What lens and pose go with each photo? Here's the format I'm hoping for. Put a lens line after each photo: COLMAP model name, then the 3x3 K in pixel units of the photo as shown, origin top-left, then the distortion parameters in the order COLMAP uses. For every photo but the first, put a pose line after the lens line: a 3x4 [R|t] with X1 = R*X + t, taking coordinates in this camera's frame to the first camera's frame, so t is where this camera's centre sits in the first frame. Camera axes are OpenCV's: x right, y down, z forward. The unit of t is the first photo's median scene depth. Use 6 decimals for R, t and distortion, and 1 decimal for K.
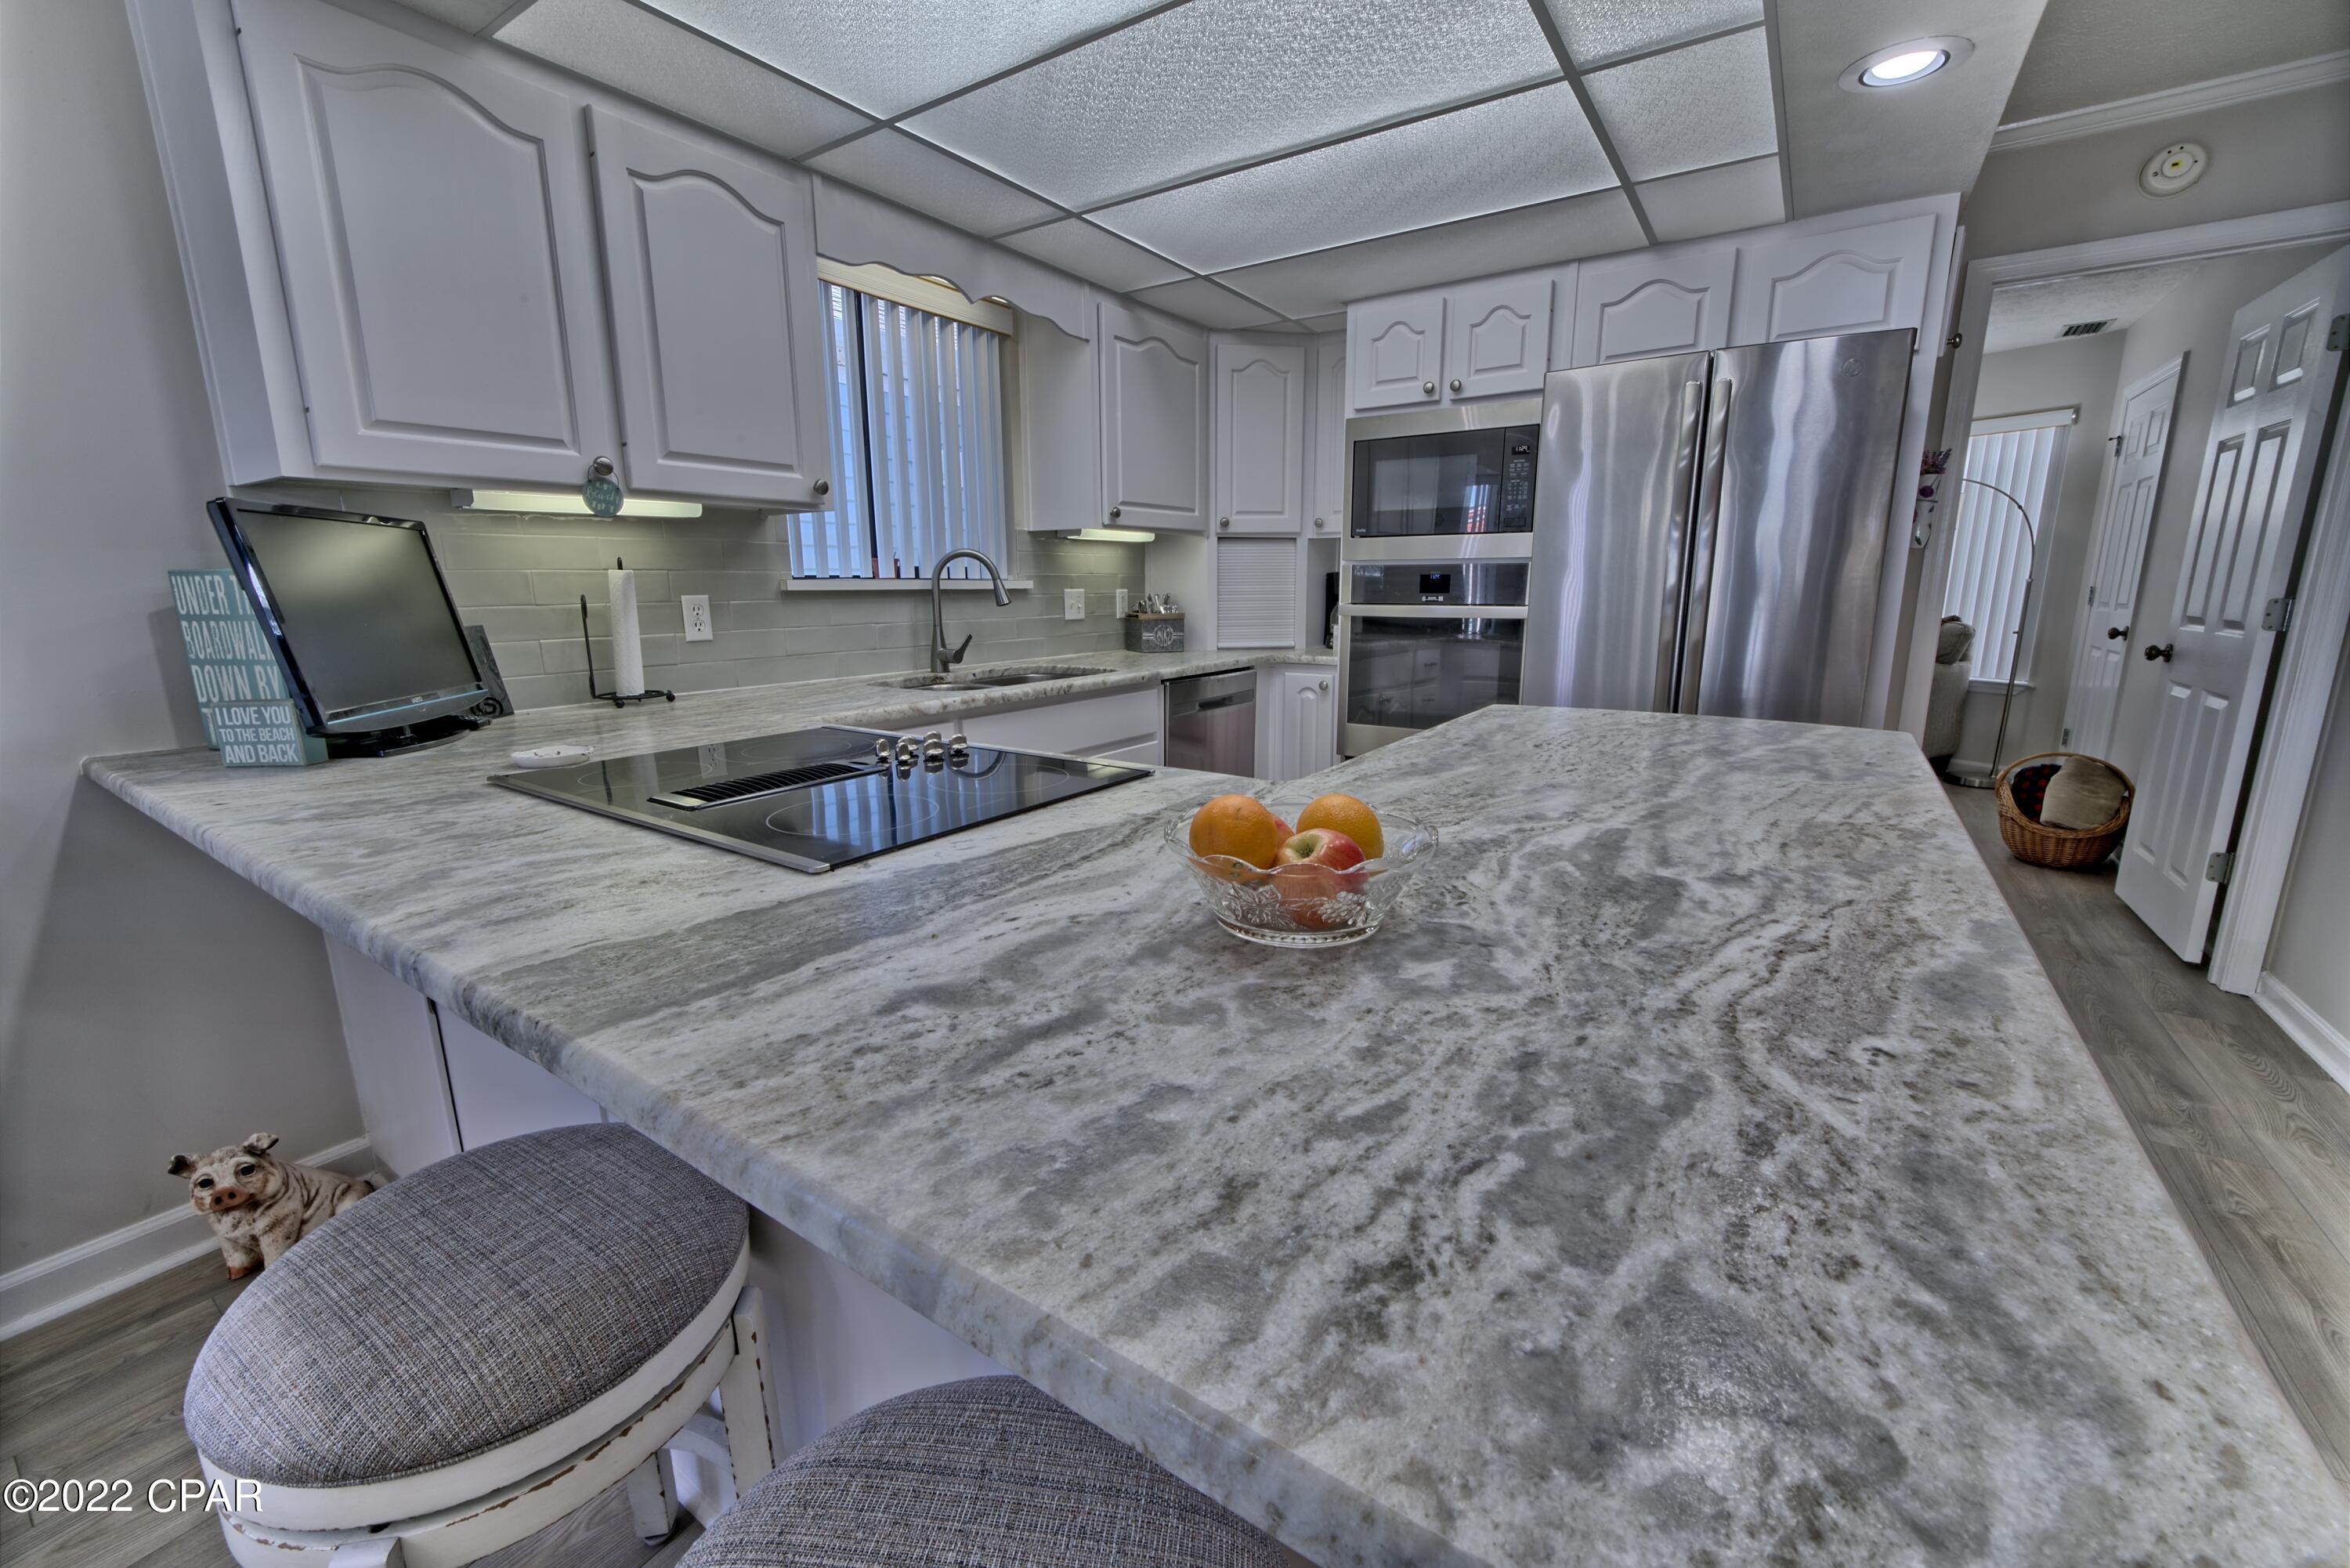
lens RADIAL K [[933.7, 0, 1175.8], [0, 933.7, 773.5], [0, 0, 1]] dist [-0.003985, 0.000403]
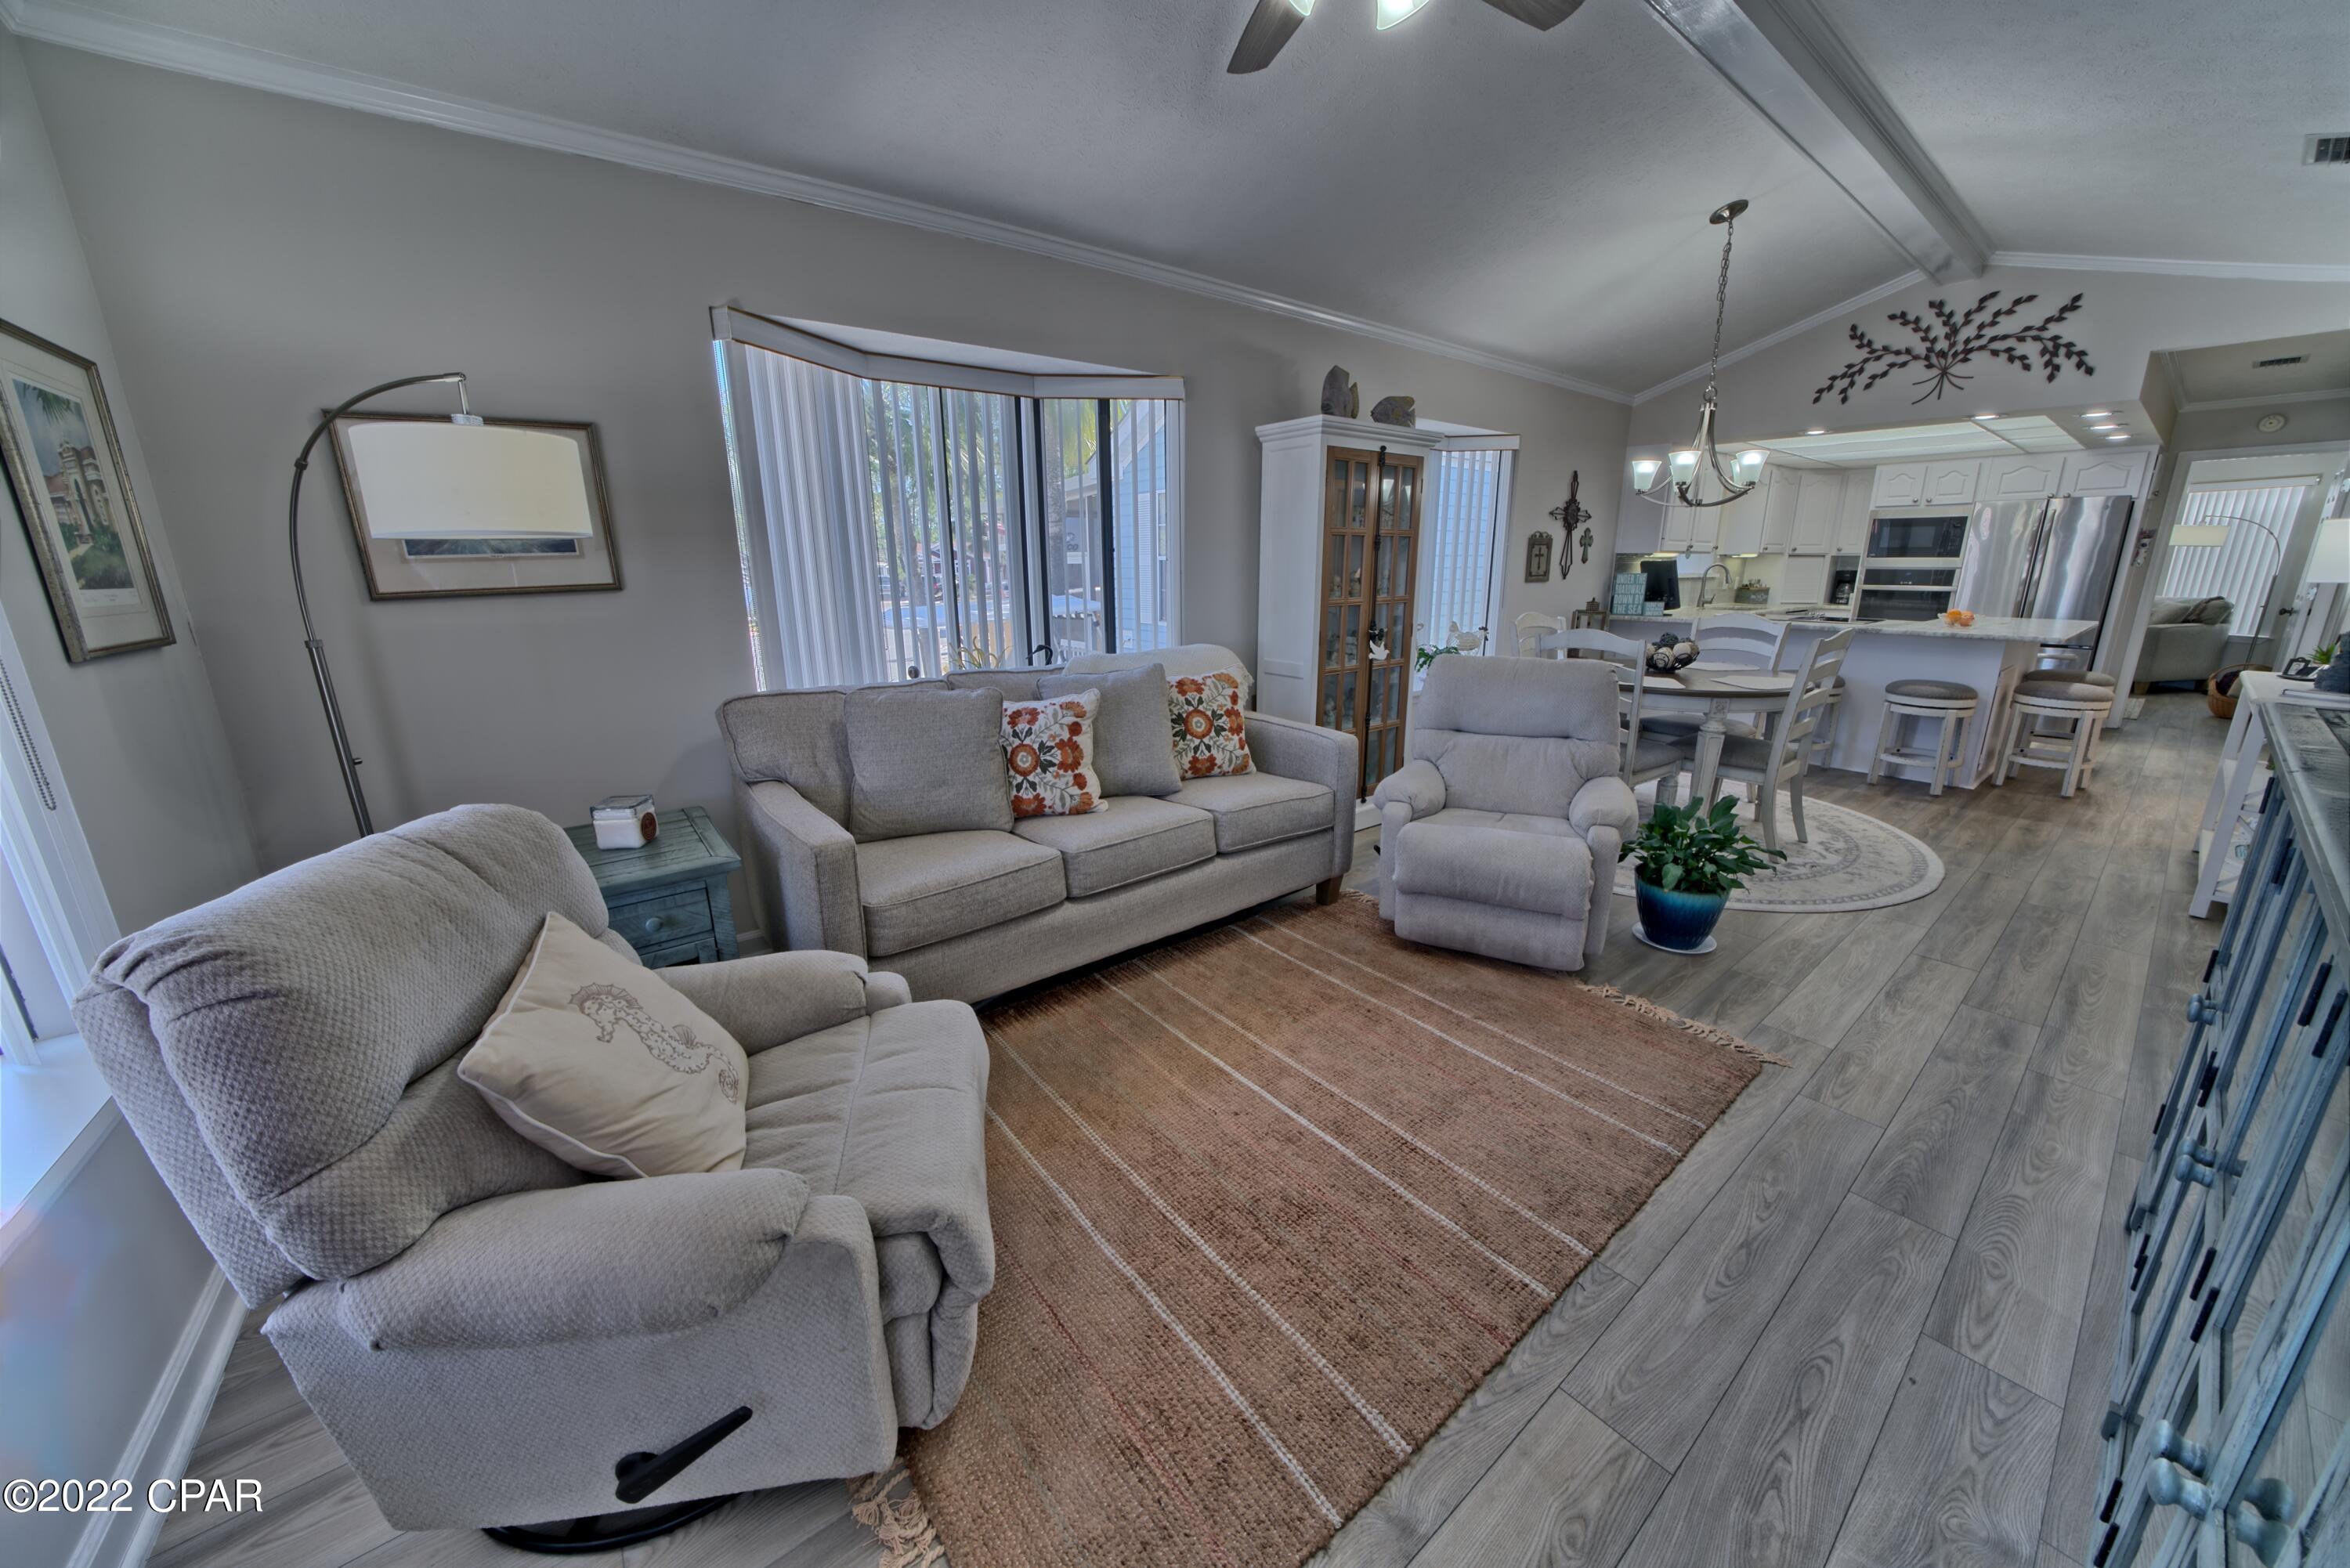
lens RADIAL K [[810.5, 0, 1176.2], [0, 810.5, 775.1], [0, 0, 1]] dist [-0.024771, 0.002265]
pose [[0.949828, 0.074013, -0.303891, -0.984970], [-0.058083, 0.996438, 0.061140, 0.340606], [0.307334, -0.040421, 0.950743, -1.808344]]
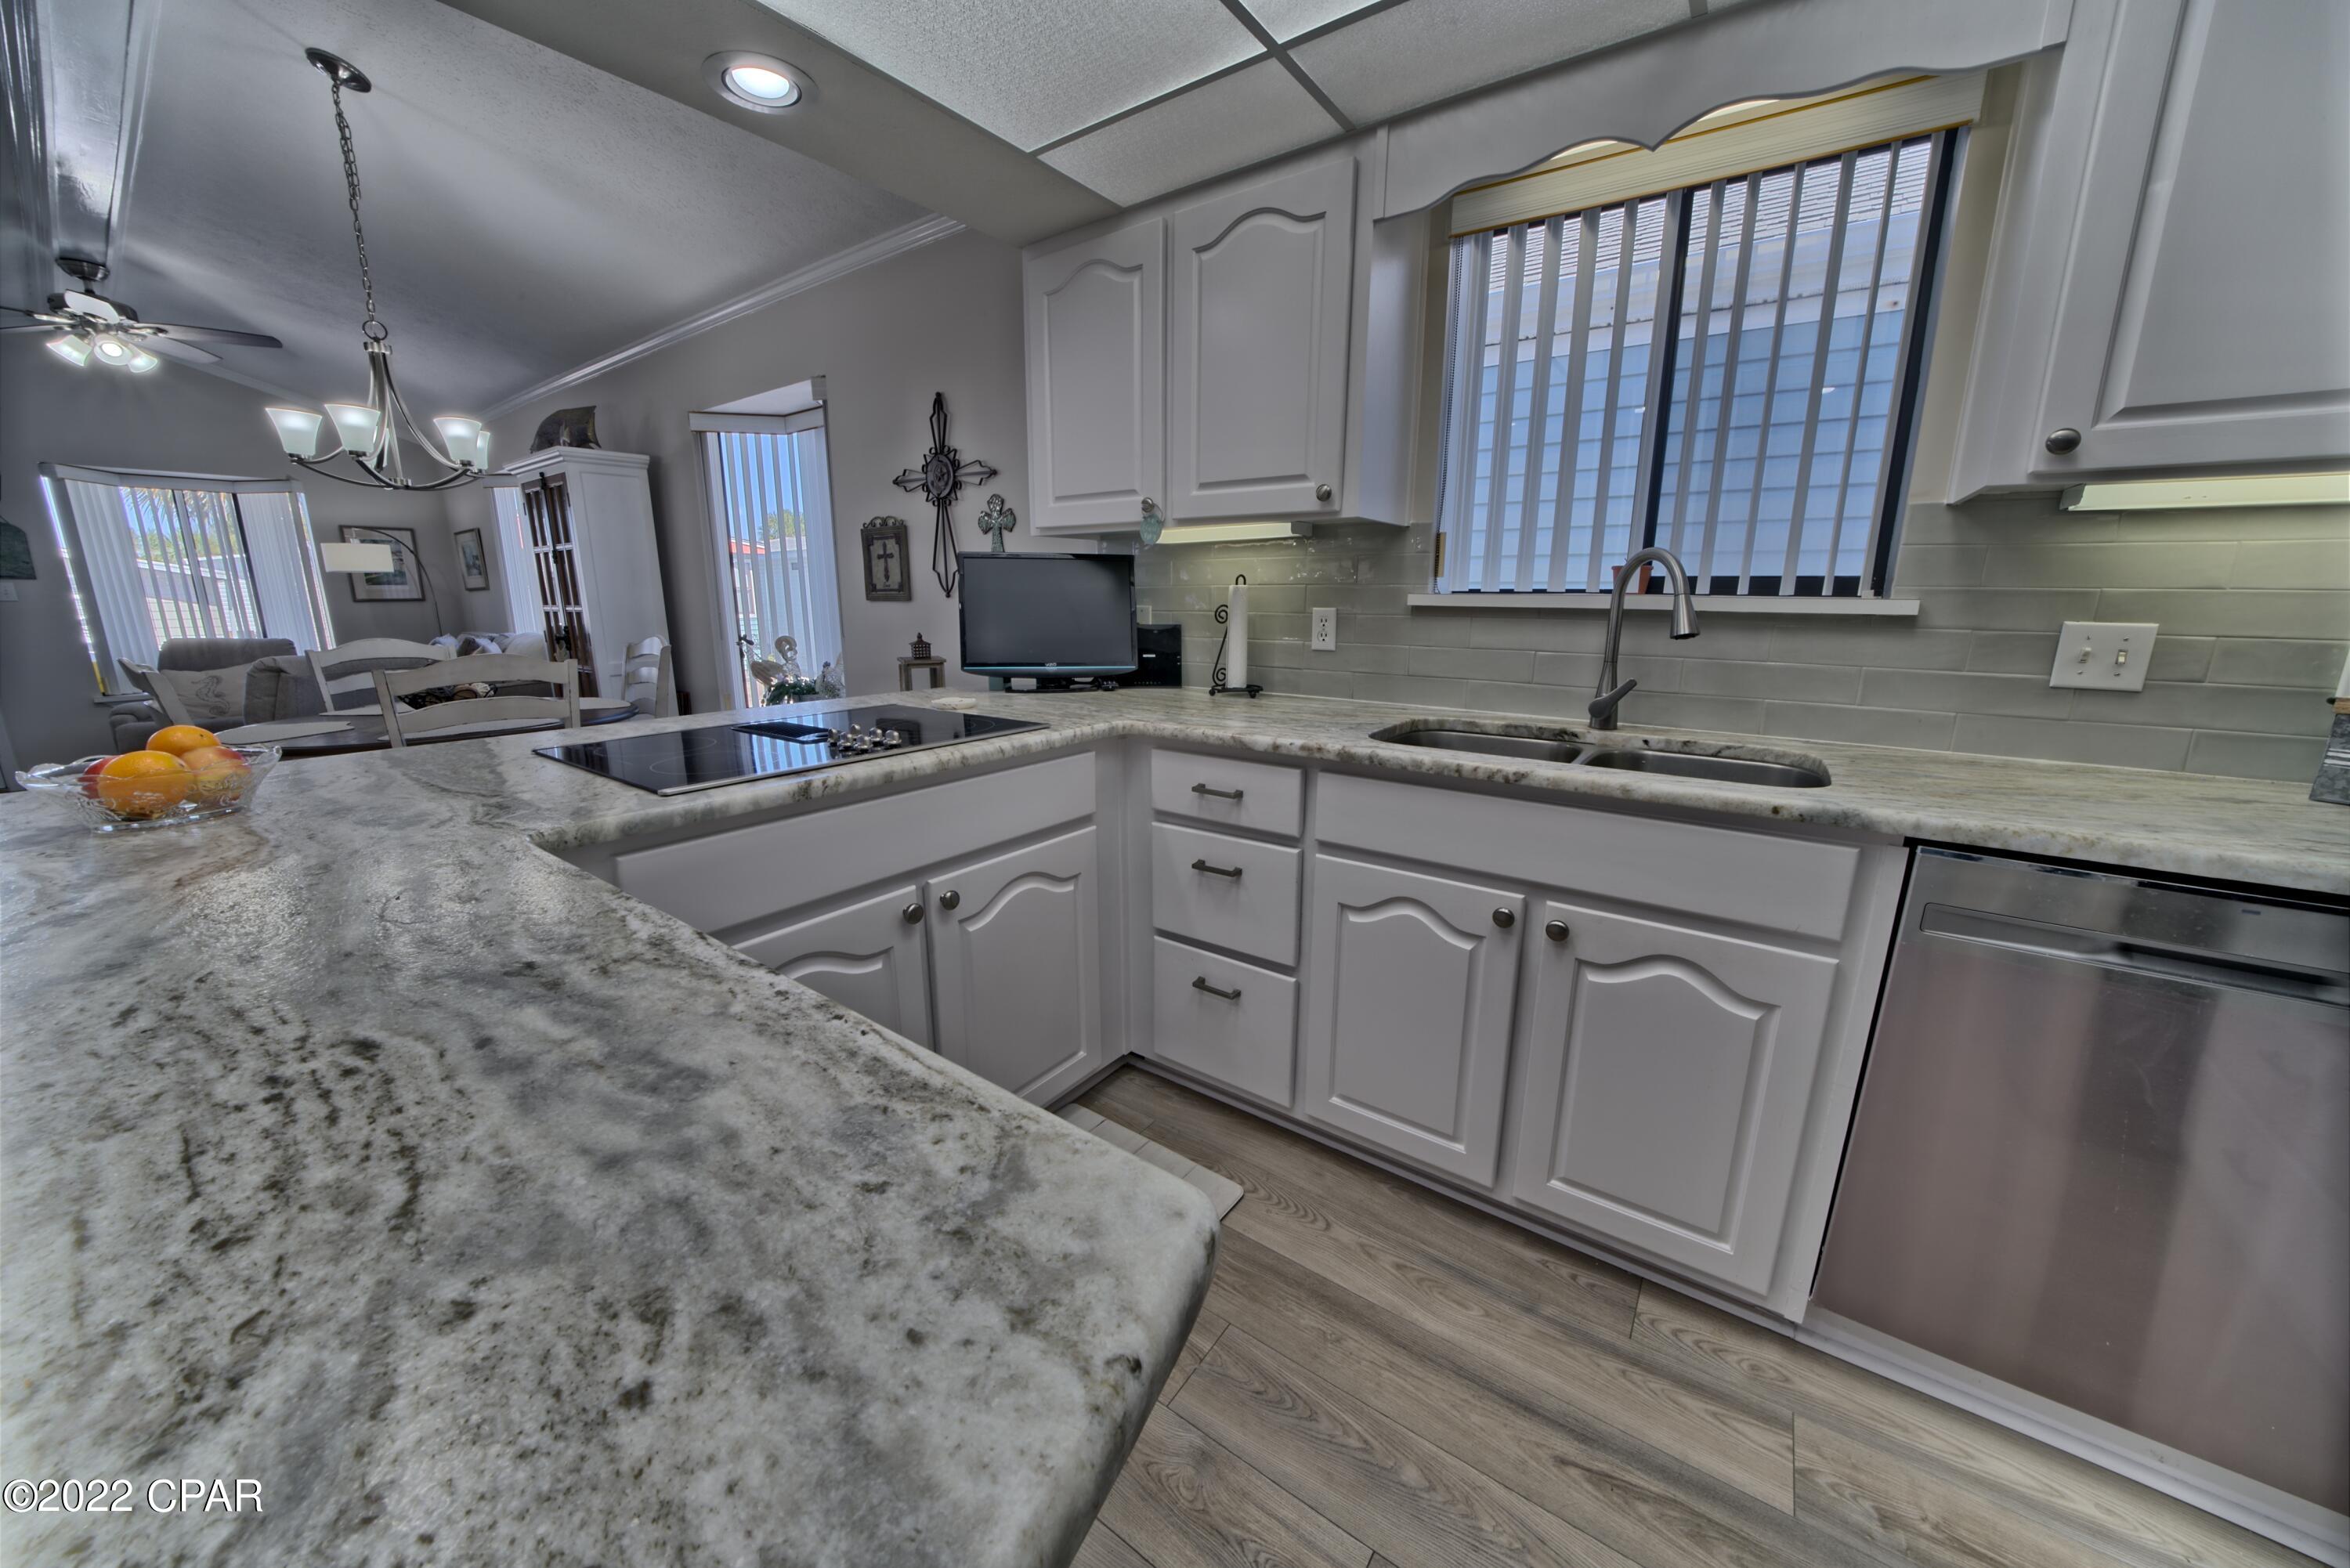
lens RADIAL K [[810.5, 0, 1176.2], [0, 810.5, 775.1], [0, 0, 1]] dist [-0.024771, 0.002265]
pose [[-0.032678, 0.220801, -0.974771, 0.354537], [-0.204352, 0.953213, 0.222768, -0.144965], [0.978352, 0.206476, 0.013972, 0.692990]]
